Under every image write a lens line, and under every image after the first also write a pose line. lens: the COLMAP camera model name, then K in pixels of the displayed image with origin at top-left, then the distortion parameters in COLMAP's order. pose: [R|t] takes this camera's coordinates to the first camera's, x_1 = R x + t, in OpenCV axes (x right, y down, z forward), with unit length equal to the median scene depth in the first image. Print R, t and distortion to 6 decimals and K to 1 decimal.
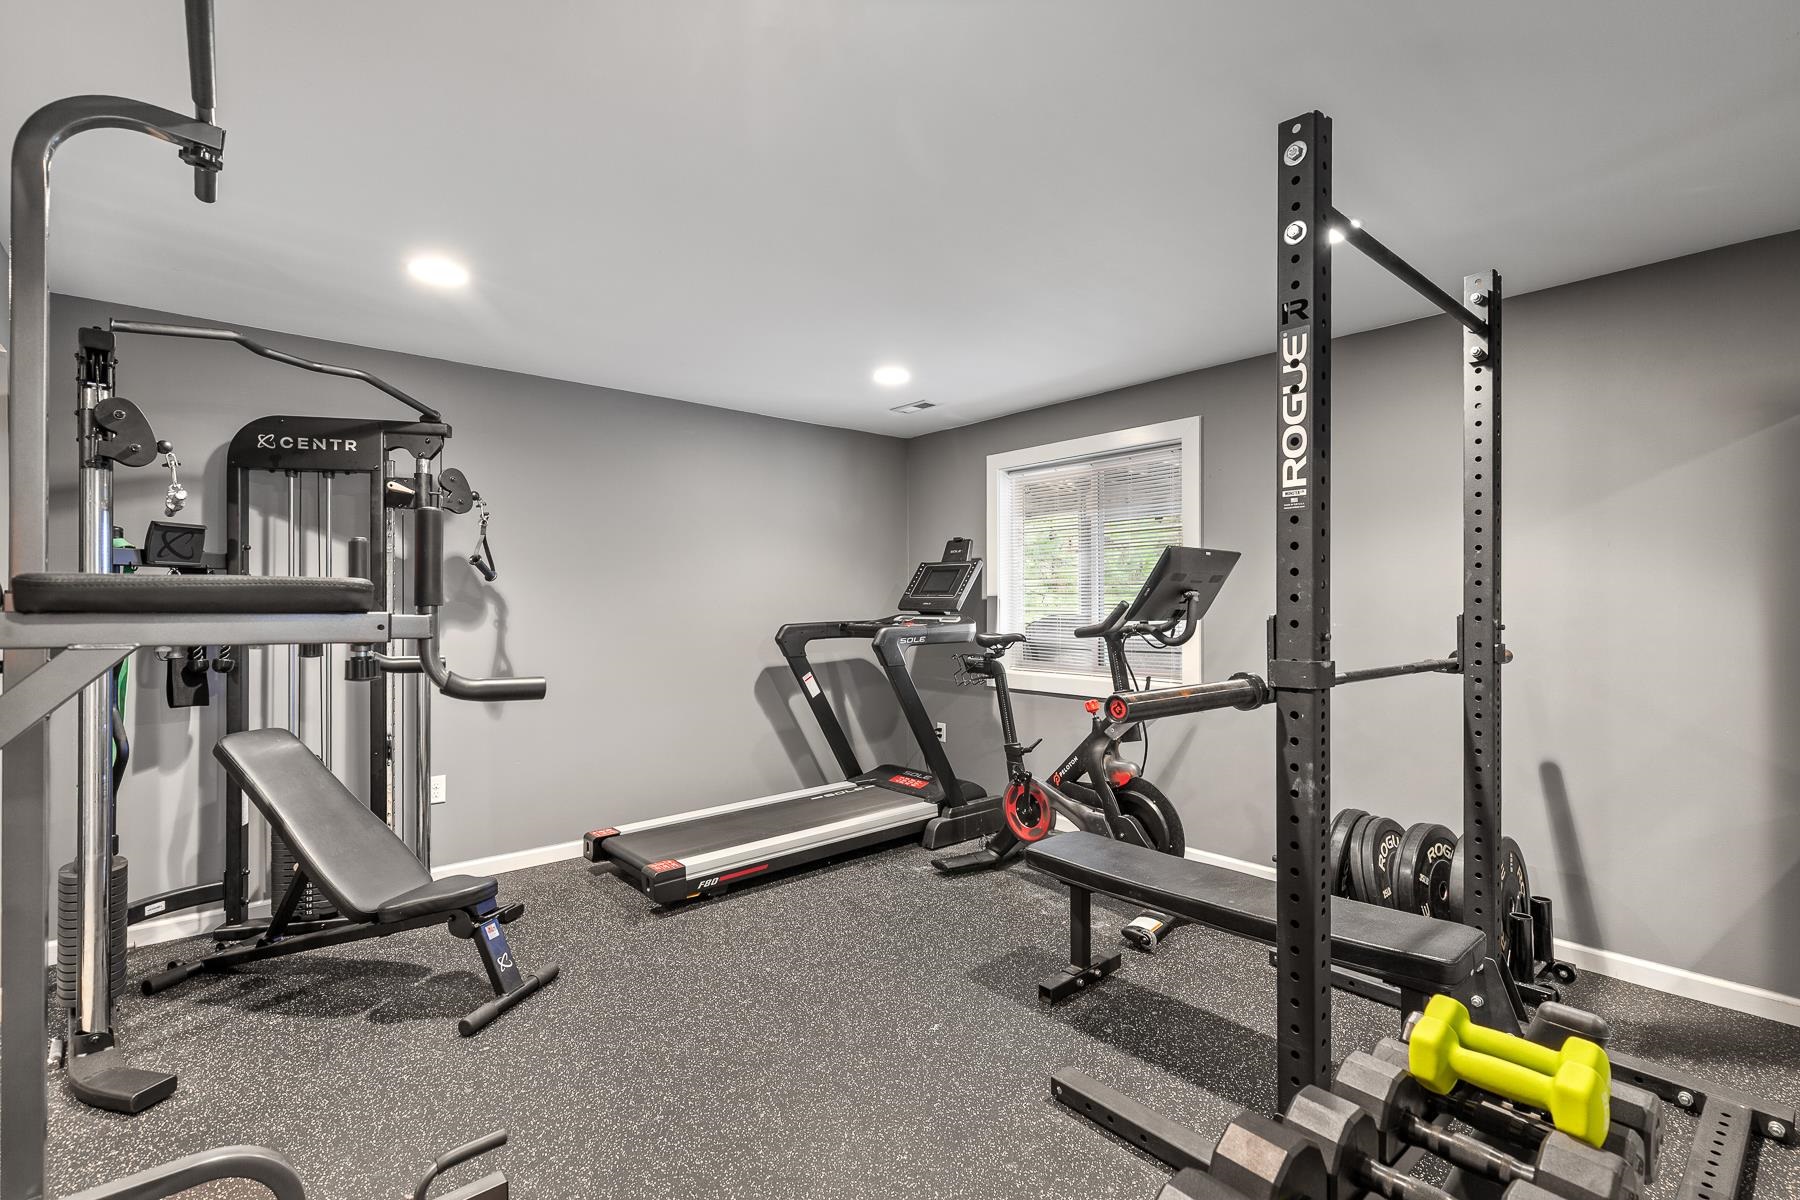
lens RADIAL K [[815.7, 0, 906.0], [0, 815.7, 598.8], [0, 0, 1]] dist [0.008317, -0.001753]
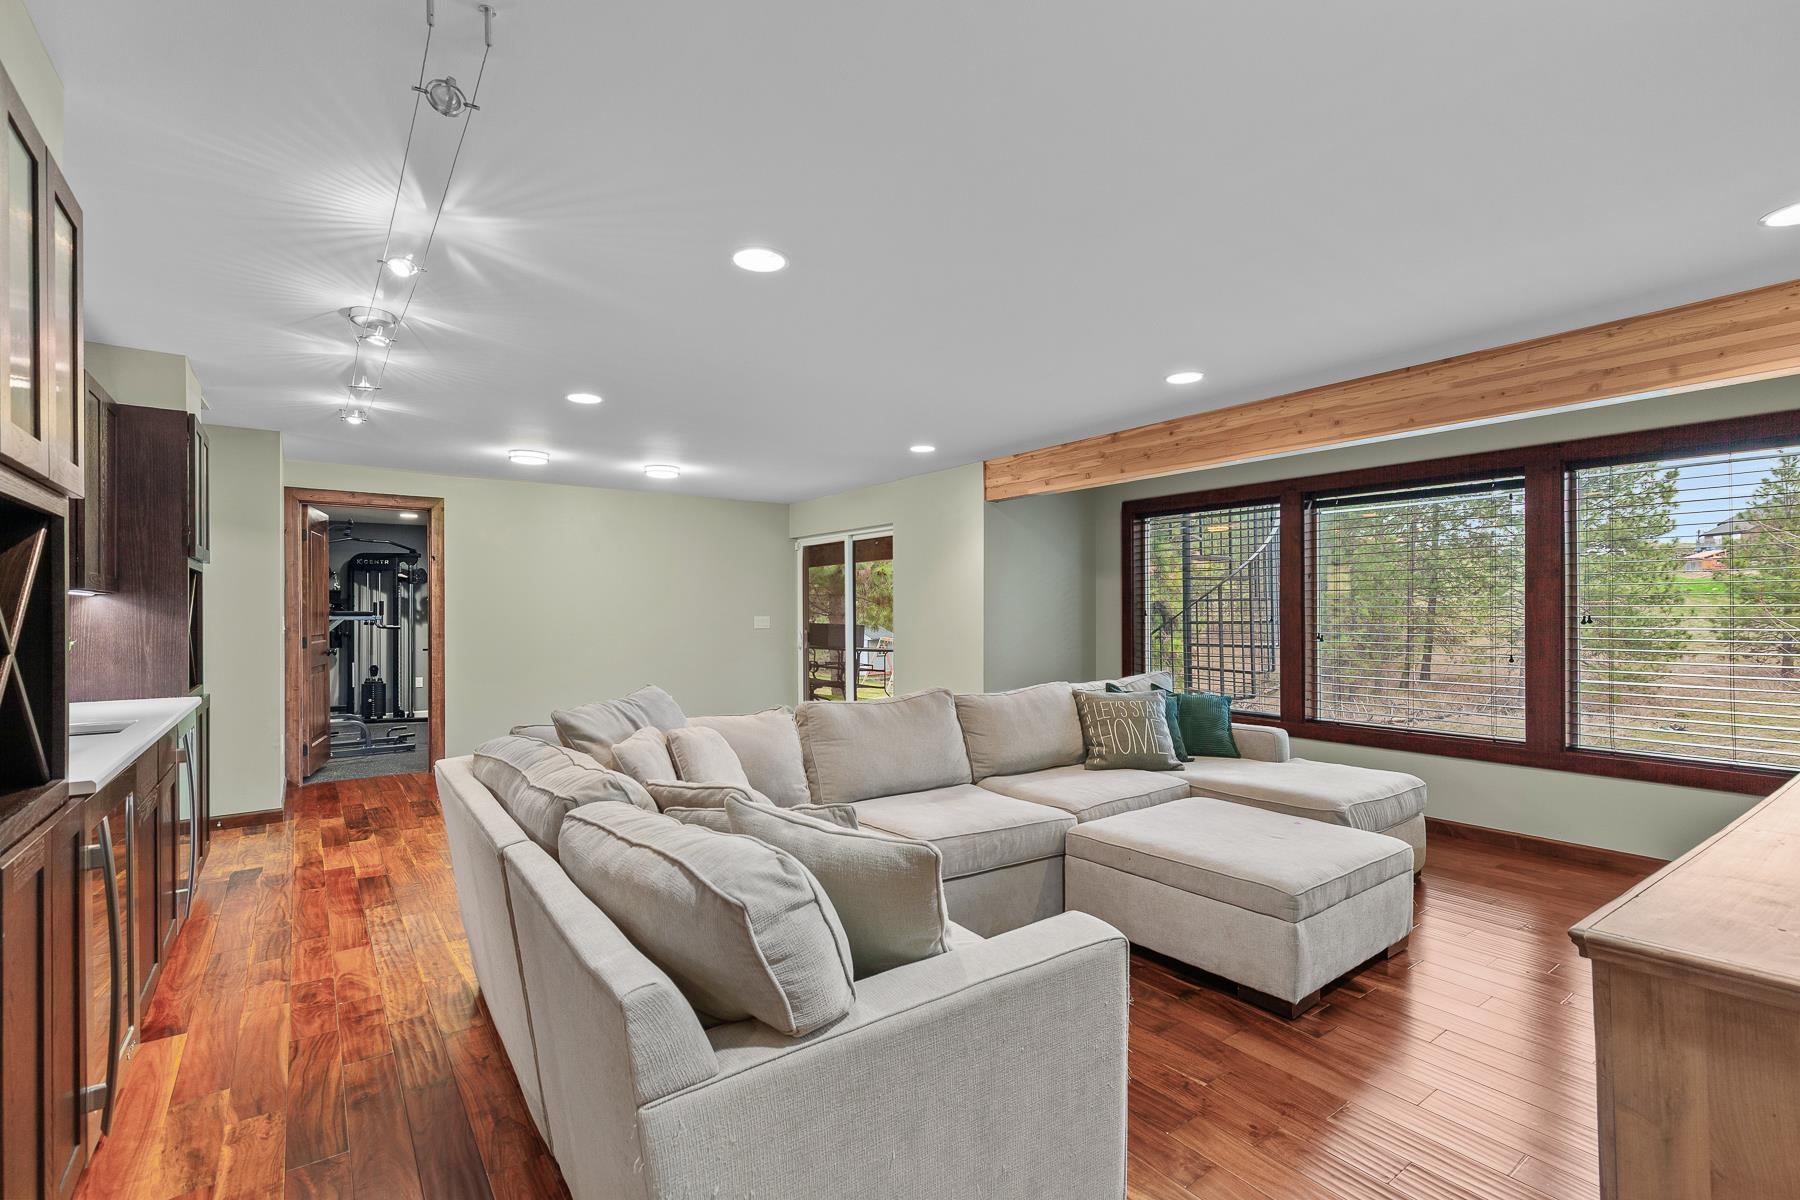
lens RADIAL K [[815.7, 0, 907.0], [0, 815.7, 607.6], [0, 0, 1]] dist [0.008317, -0.001753]
pose [[0.996191, -0.002667, -0.087152, 1.464398], [0.002219, 0.999984, -0.005238, -0.001563], [0.087165, 0.005025, 0.996181, -1.795255]]
